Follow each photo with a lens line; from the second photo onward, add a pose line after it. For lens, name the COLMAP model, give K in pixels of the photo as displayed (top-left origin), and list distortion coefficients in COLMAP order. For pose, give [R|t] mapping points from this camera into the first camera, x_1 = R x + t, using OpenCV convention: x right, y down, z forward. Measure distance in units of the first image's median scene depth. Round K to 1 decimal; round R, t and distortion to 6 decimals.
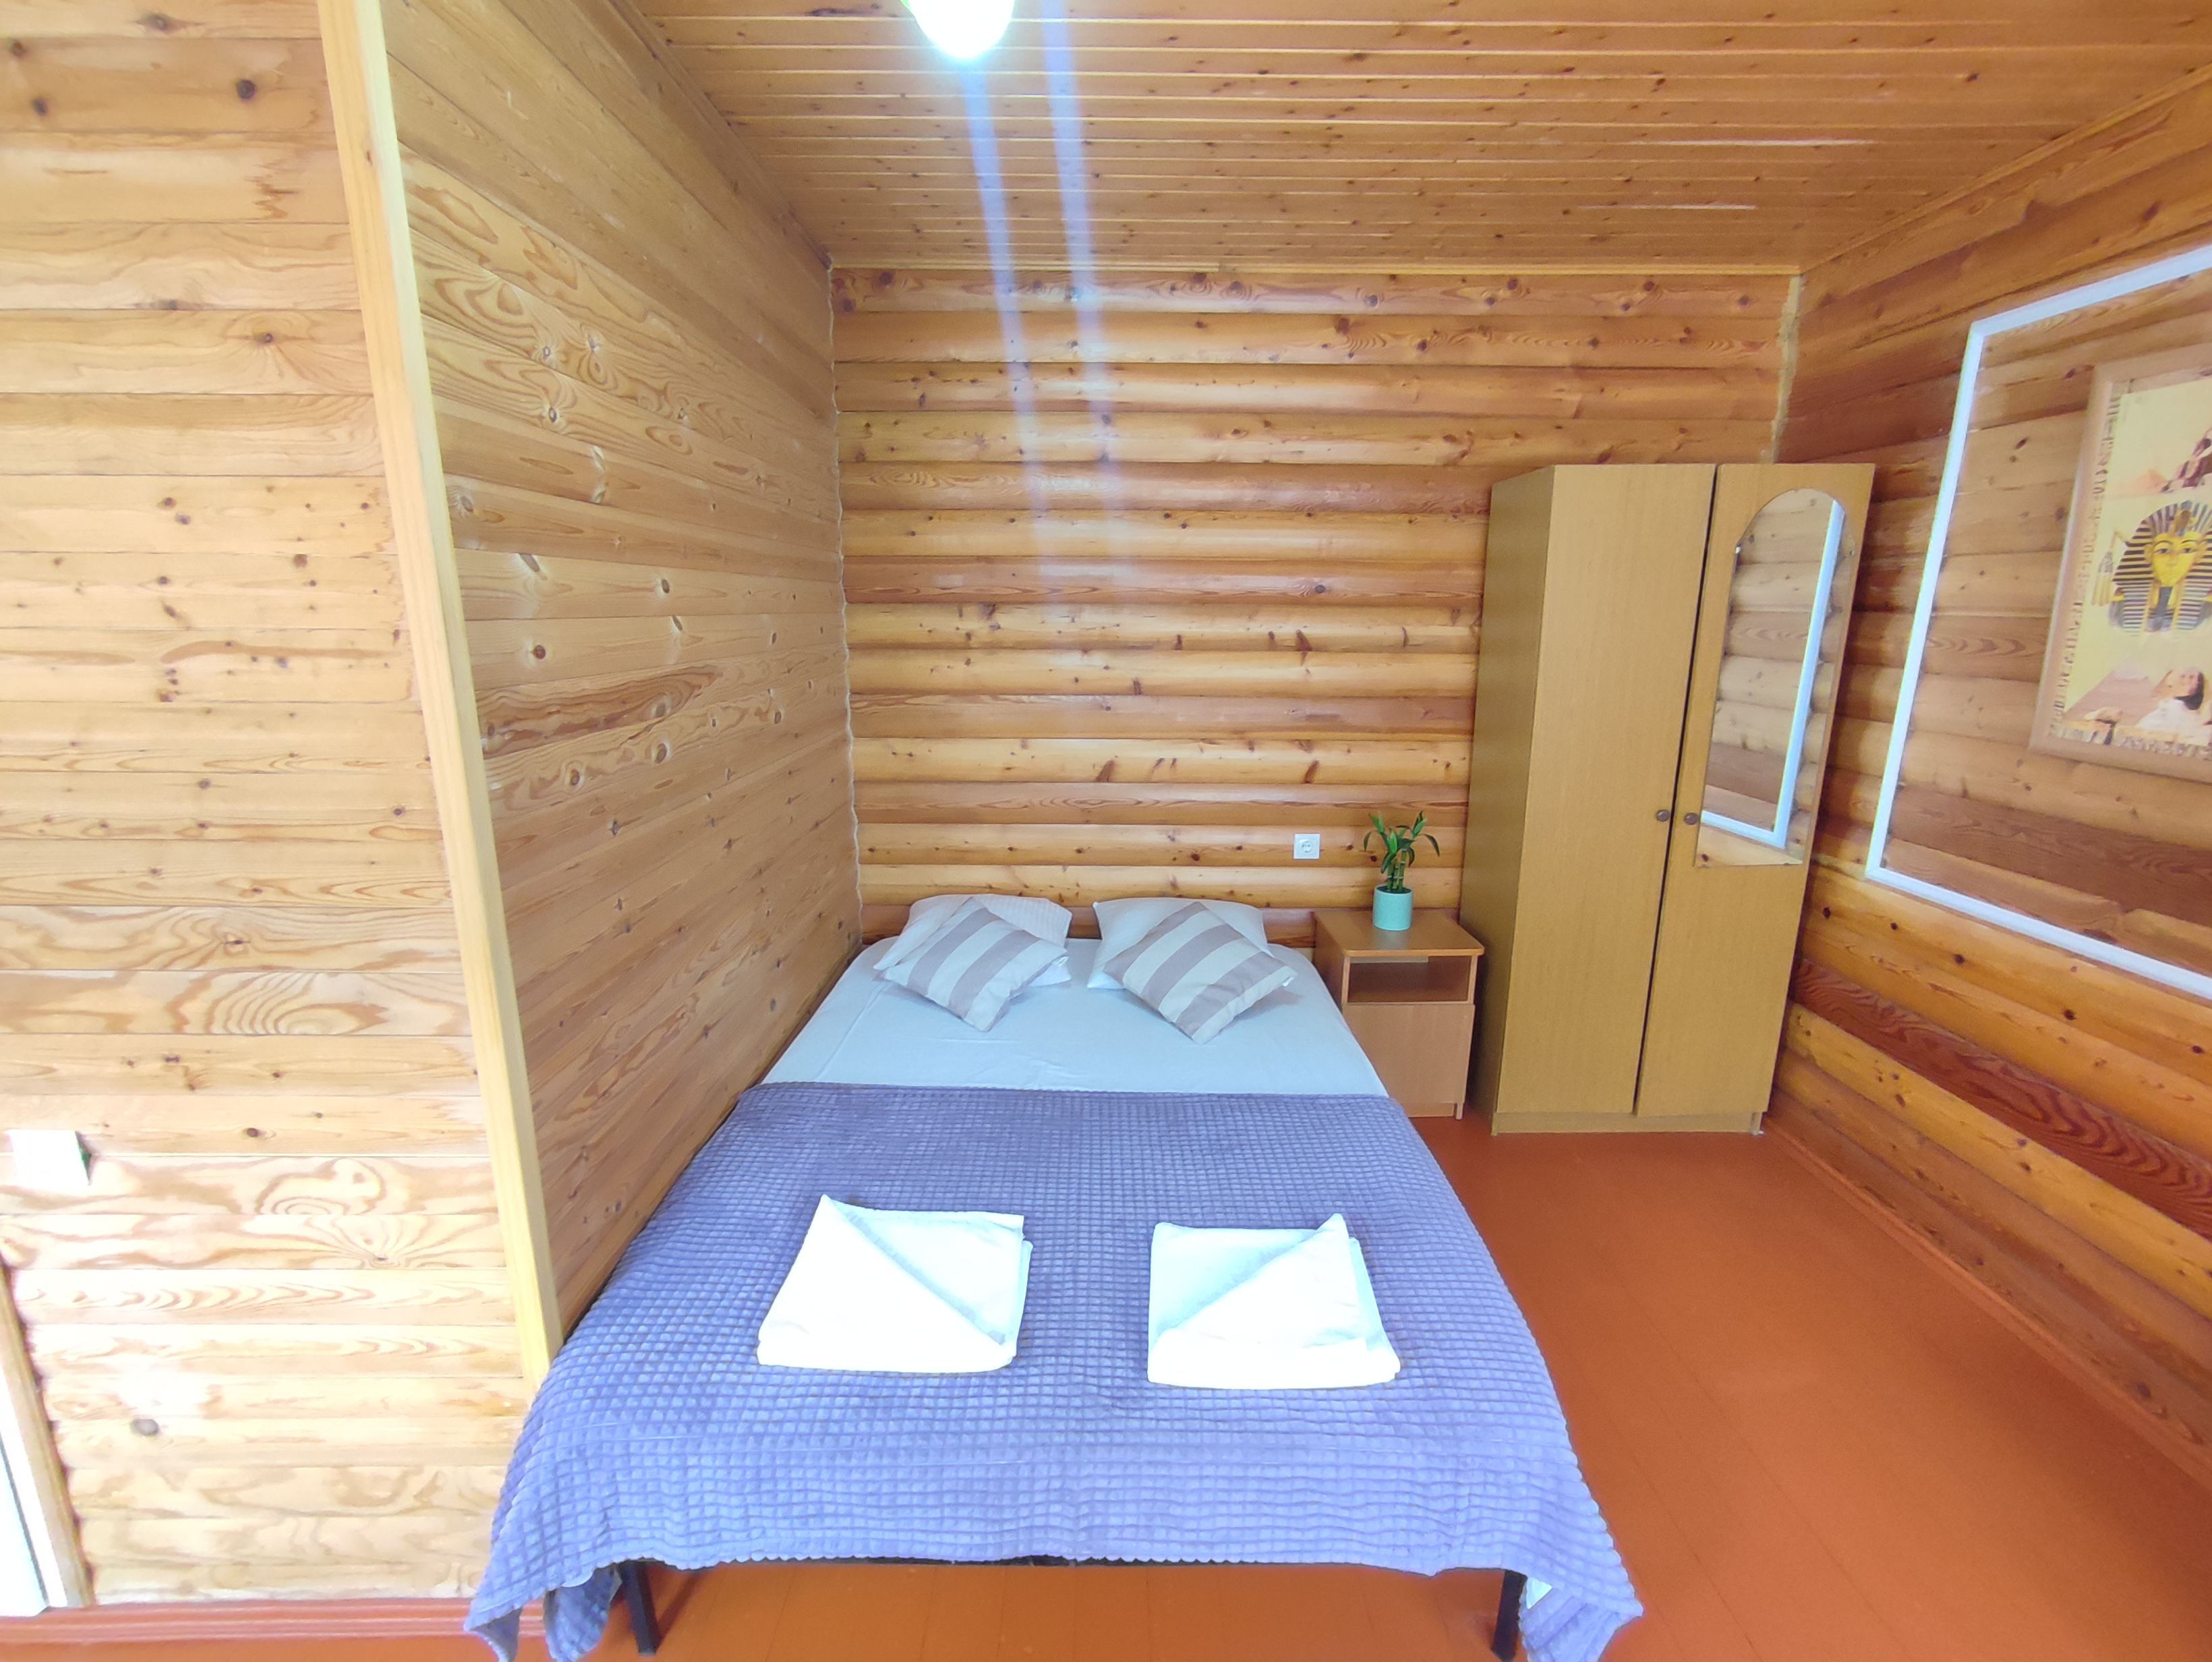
lens RADIAL K [[980.2, 0, 1106.0], [0, 980.2, 831.0], [0, 0, 1]] dist [0.001274, 0.000159]
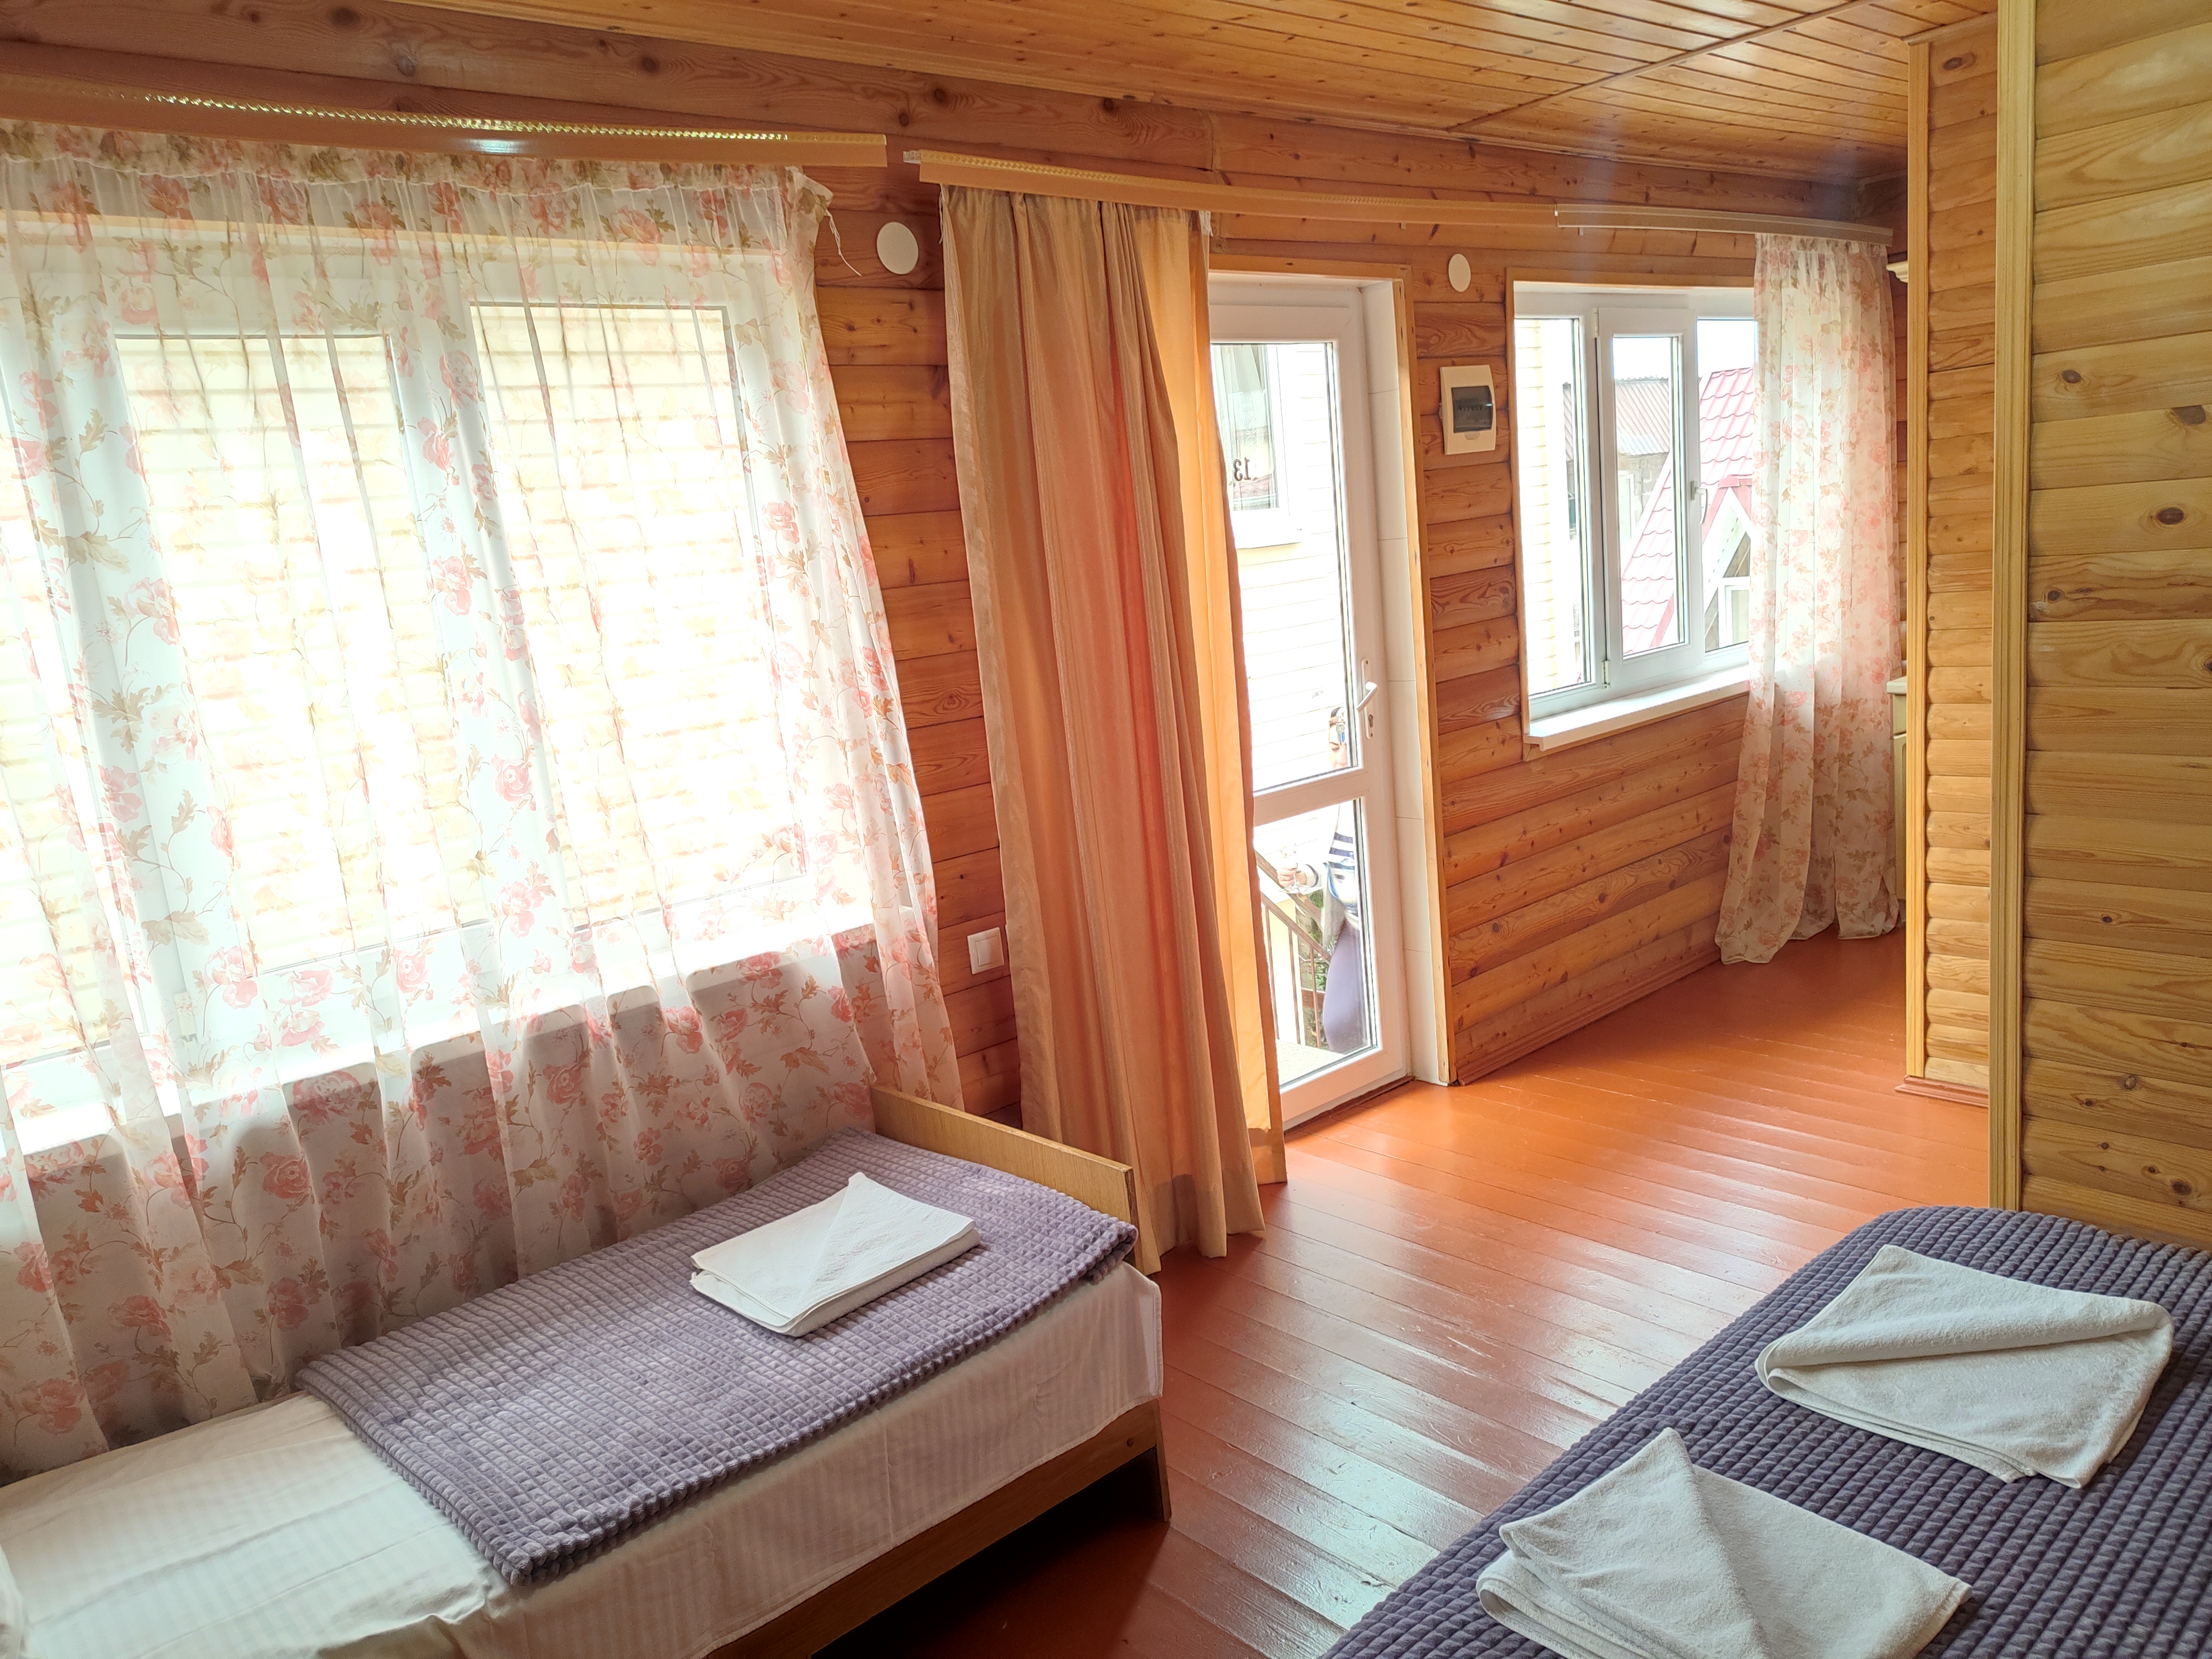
lens RADIAL K [[1586.3, 0, 1106.0], [0, 1586.3, 829.5], [0, 0, 1]] dist [0.000173, -0.000195]
pose [[-0.745626, 0.188141, -0.639254, 1.120627], [-0.055863, 0.938289, 0.341310, -0.351019], [0.664019, 0.290200, -0.689102, 1.420774]]
